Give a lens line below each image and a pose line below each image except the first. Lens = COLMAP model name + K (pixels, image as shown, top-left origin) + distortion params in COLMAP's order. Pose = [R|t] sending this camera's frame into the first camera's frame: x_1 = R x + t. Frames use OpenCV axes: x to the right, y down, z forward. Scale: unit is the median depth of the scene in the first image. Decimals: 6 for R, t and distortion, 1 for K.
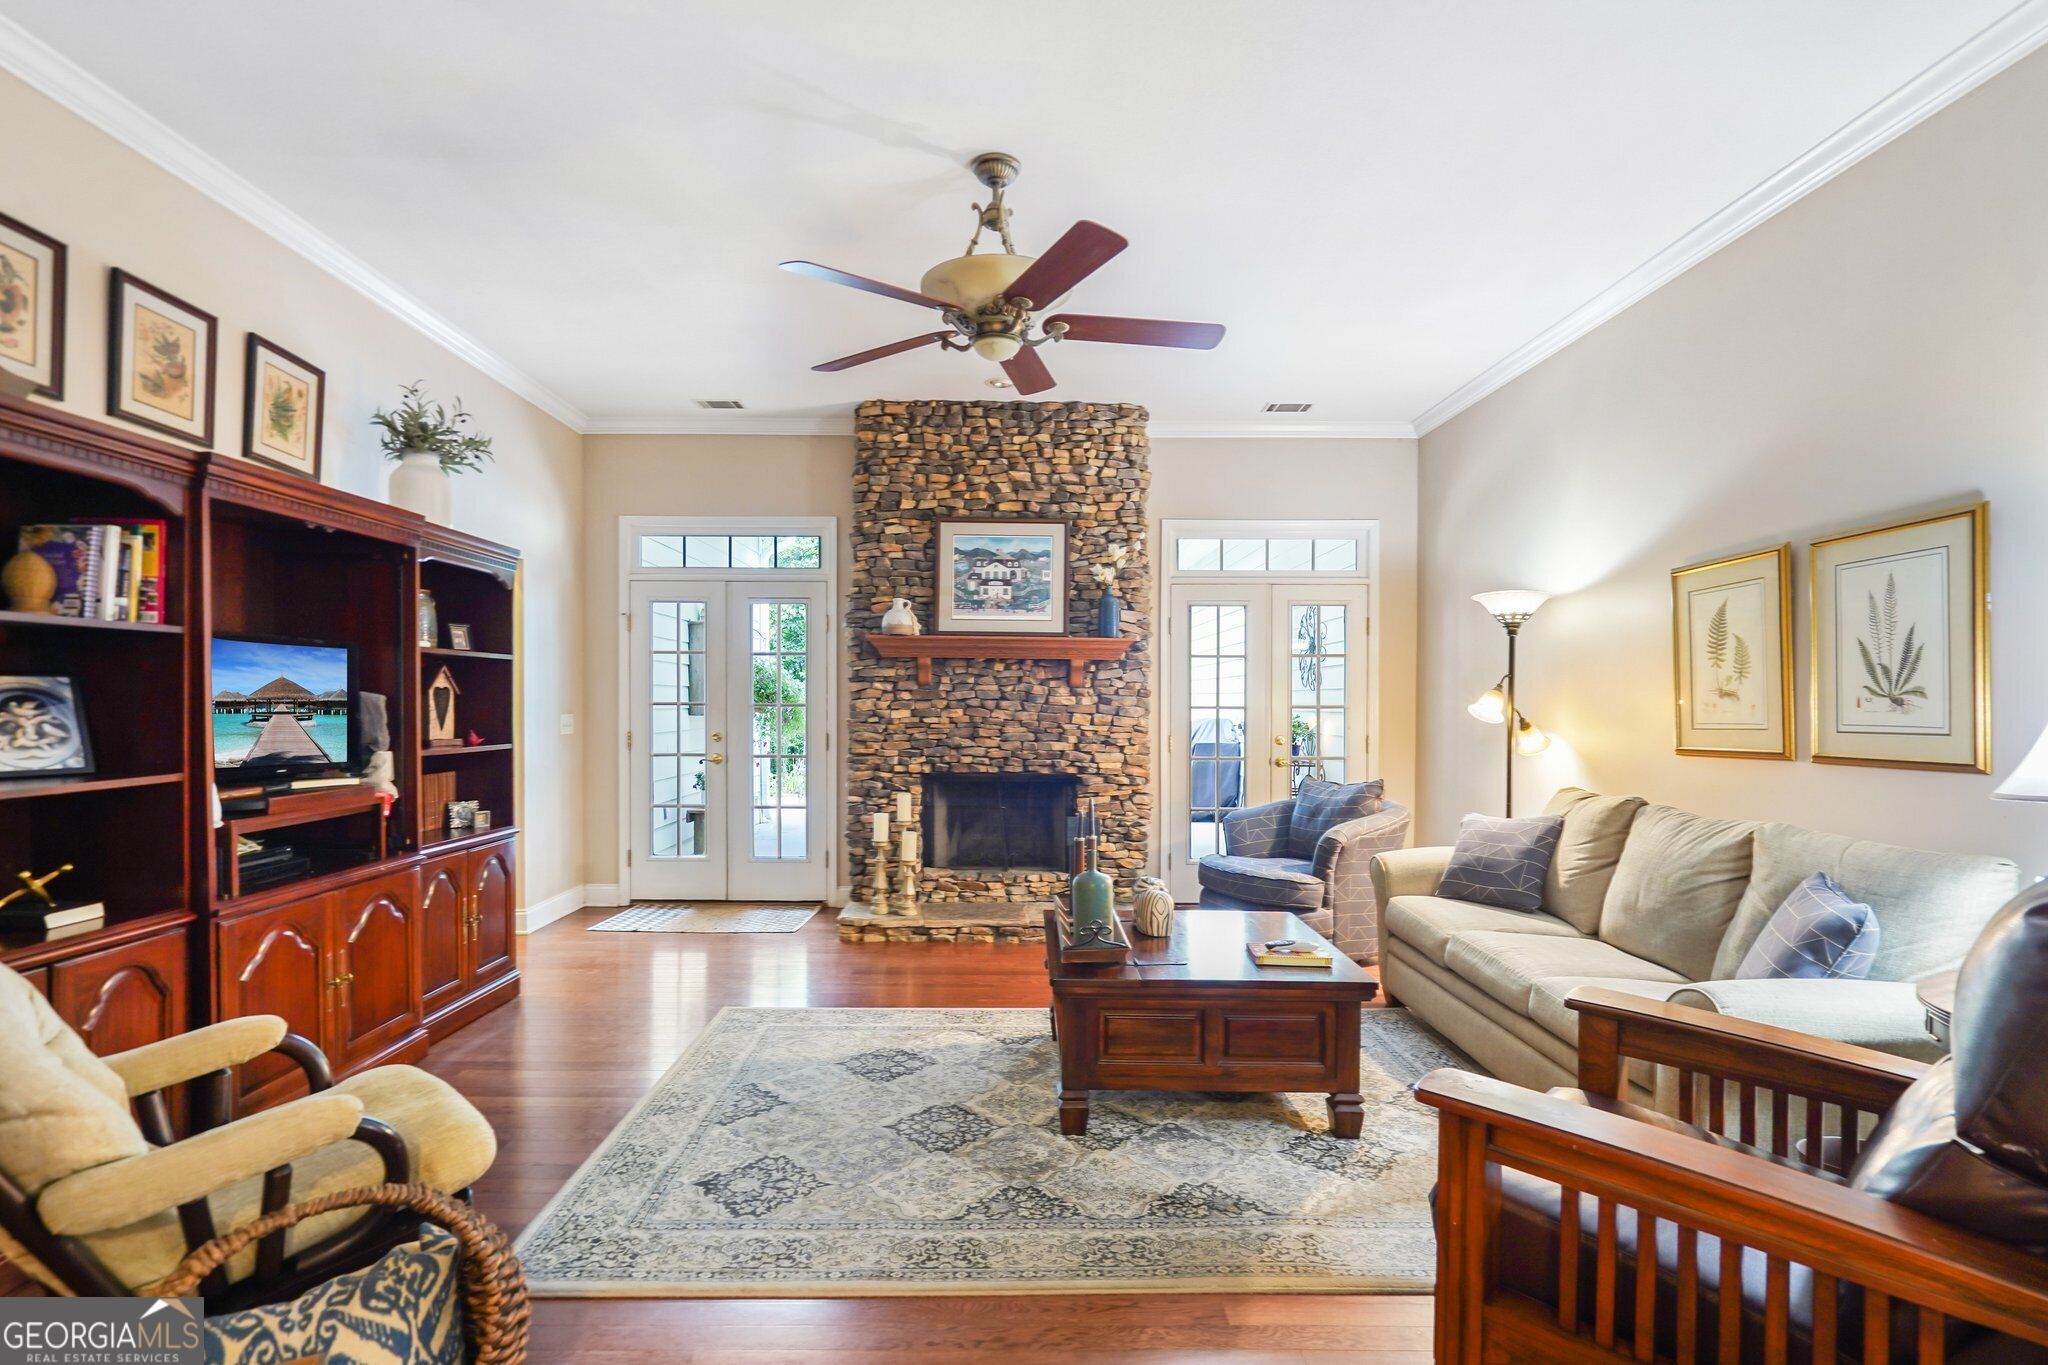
lens RADIAL K [[935.7, 0, 1016.0], [0, 935.7, 694.6], [0, 0, 1]] dist [0.004237, -0.000997]
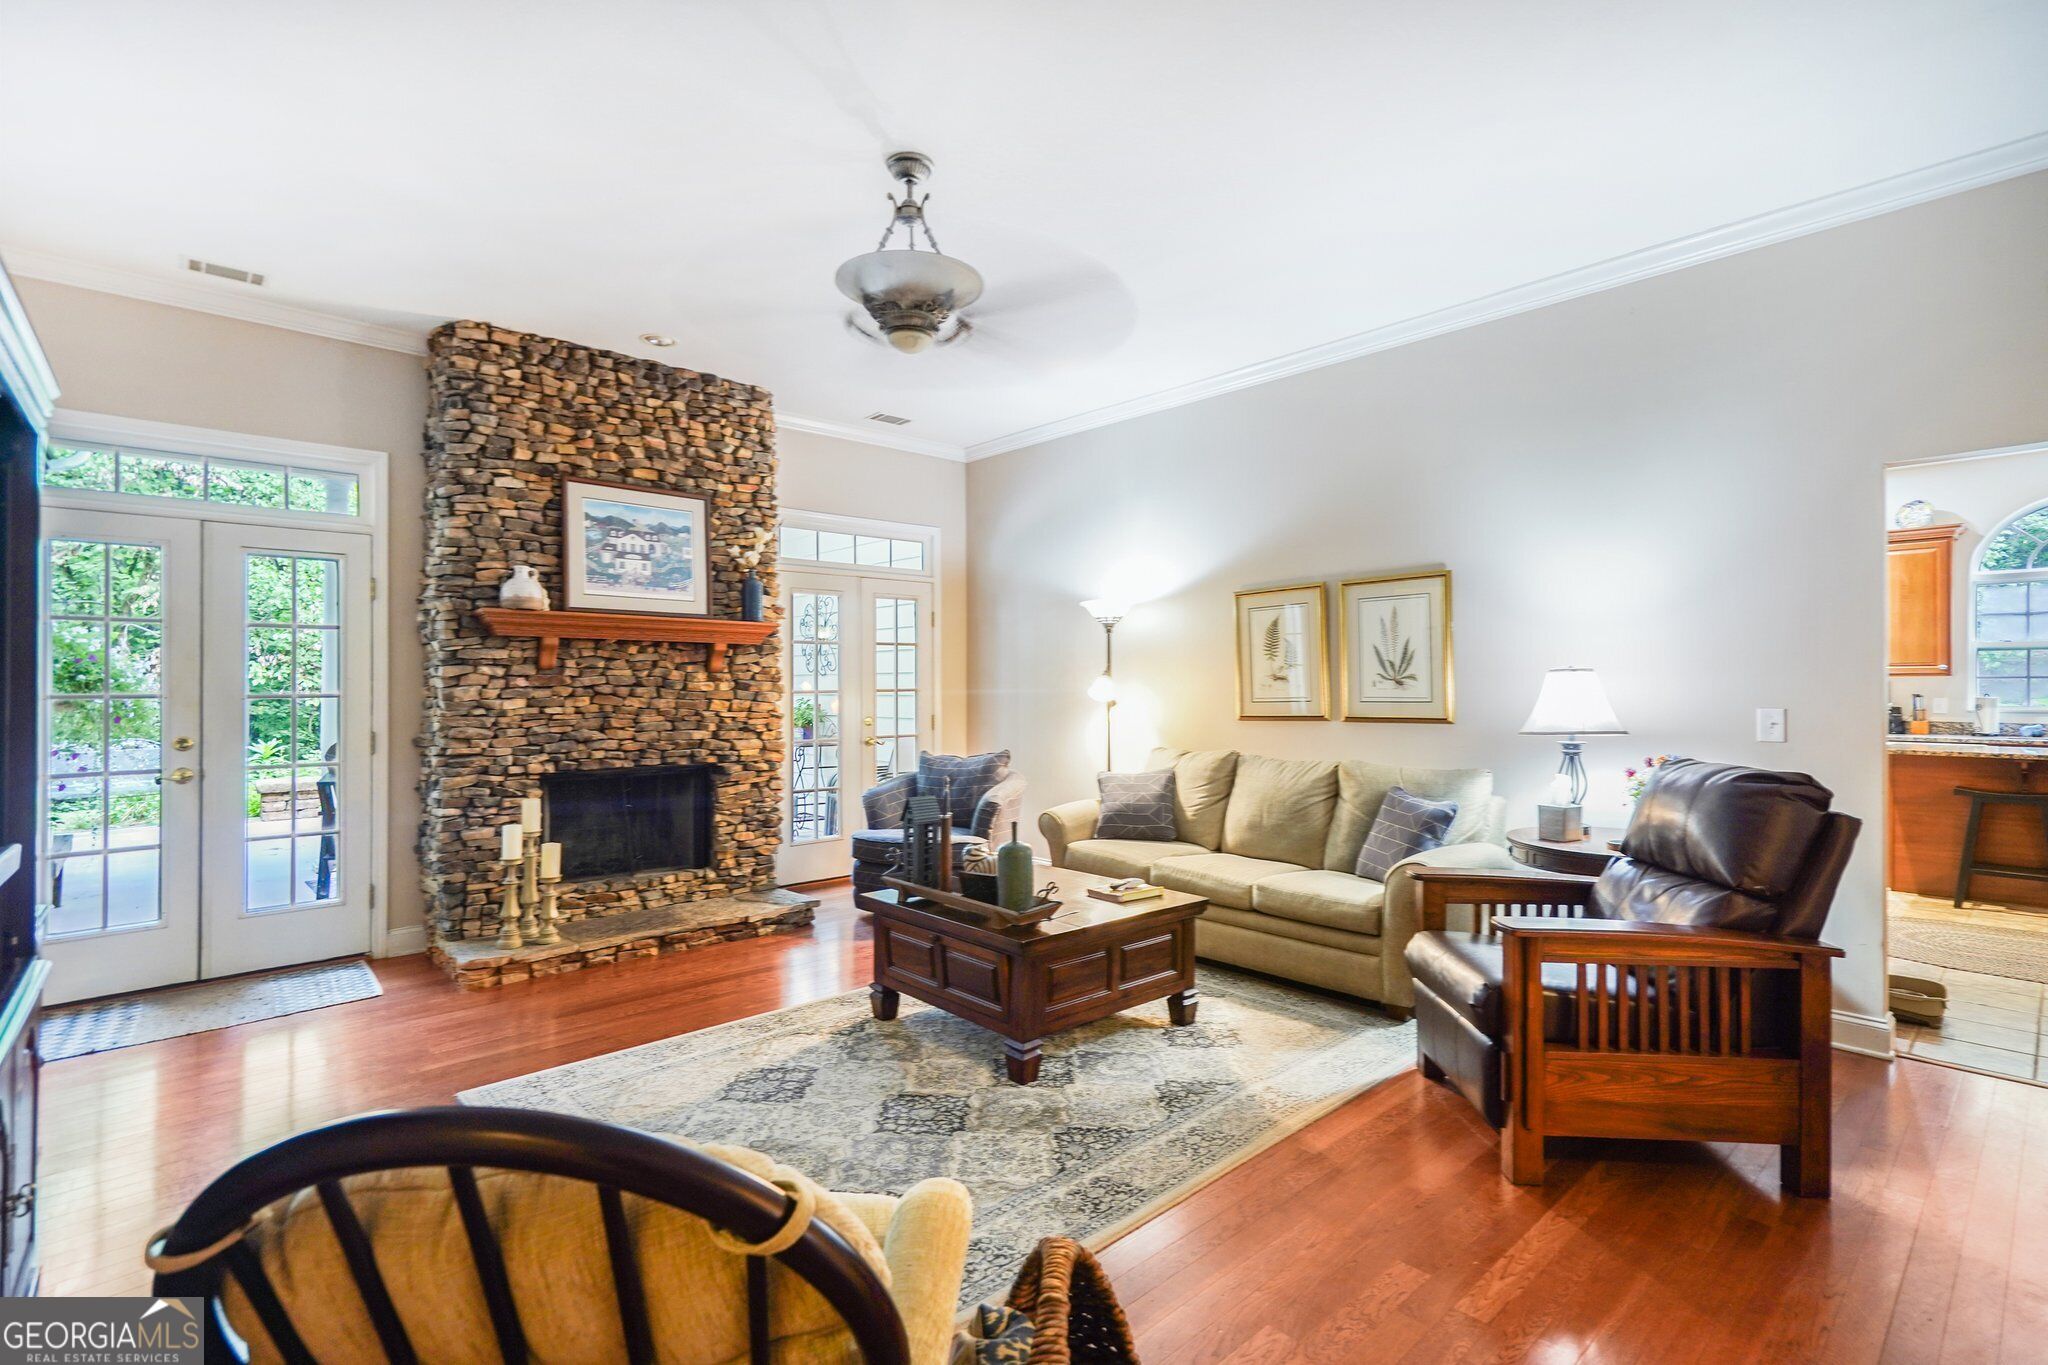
lens RADIAL K [[935.7, 0, 971.6], [0, 935.7, 662.8], [0, 0, 1]] dist [0.004237, -0.000997]
pose [[0.762906, 0.007916, 0.646462, -0.379242], [0.002805, 0.999875, -0.015553, -0.002202], [-0.646504, 0.013678, 0.762788, 0.108940]]
